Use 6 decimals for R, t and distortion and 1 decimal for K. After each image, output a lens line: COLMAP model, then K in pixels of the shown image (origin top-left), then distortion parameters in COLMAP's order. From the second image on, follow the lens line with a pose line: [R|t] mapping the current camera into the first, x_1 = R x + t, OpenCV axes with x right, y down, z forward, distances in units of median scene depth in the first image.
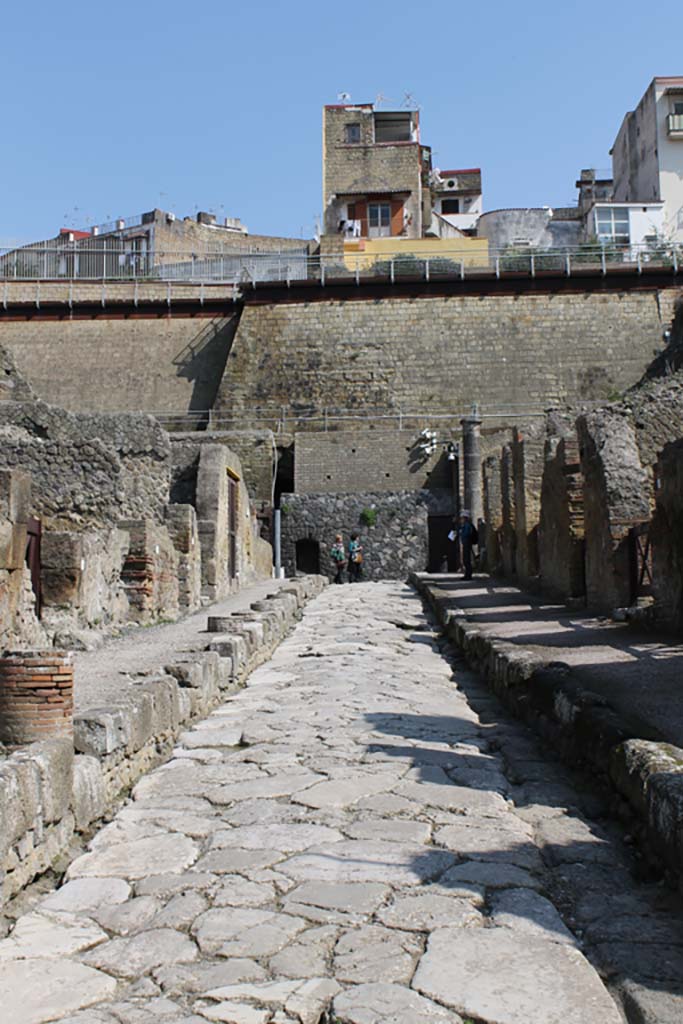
lens RADIAL K [[976.0, 0, 341.5], [0, 976.0, 512.0], [0, 0, 1]] dist [-0.005517, 0.023695]
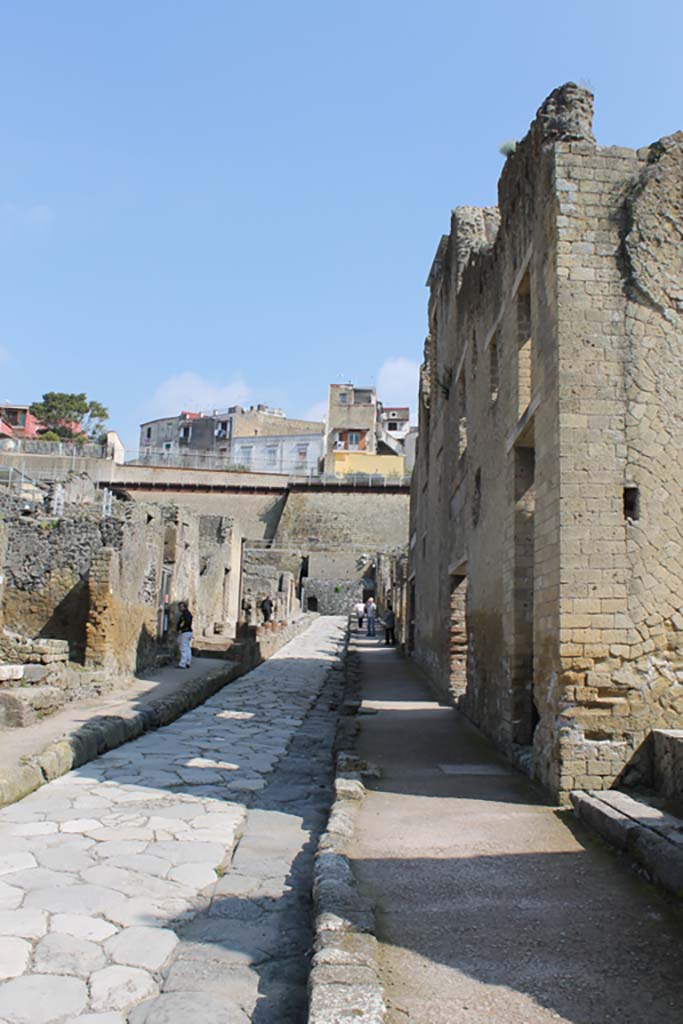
lens RADIAL K [[825.8, 0, 341.5], [0, 825.8, 512.0], [0, 0, 1]] dist [-0.000491, -0.000055]
pose [[0.998941, 0.046000, 0.001292, 0.039865], [-0.045848, 0.997271, -0.057866, -0.111176], [-0.003951, 0.057746, 0.998324, -1.726766]]
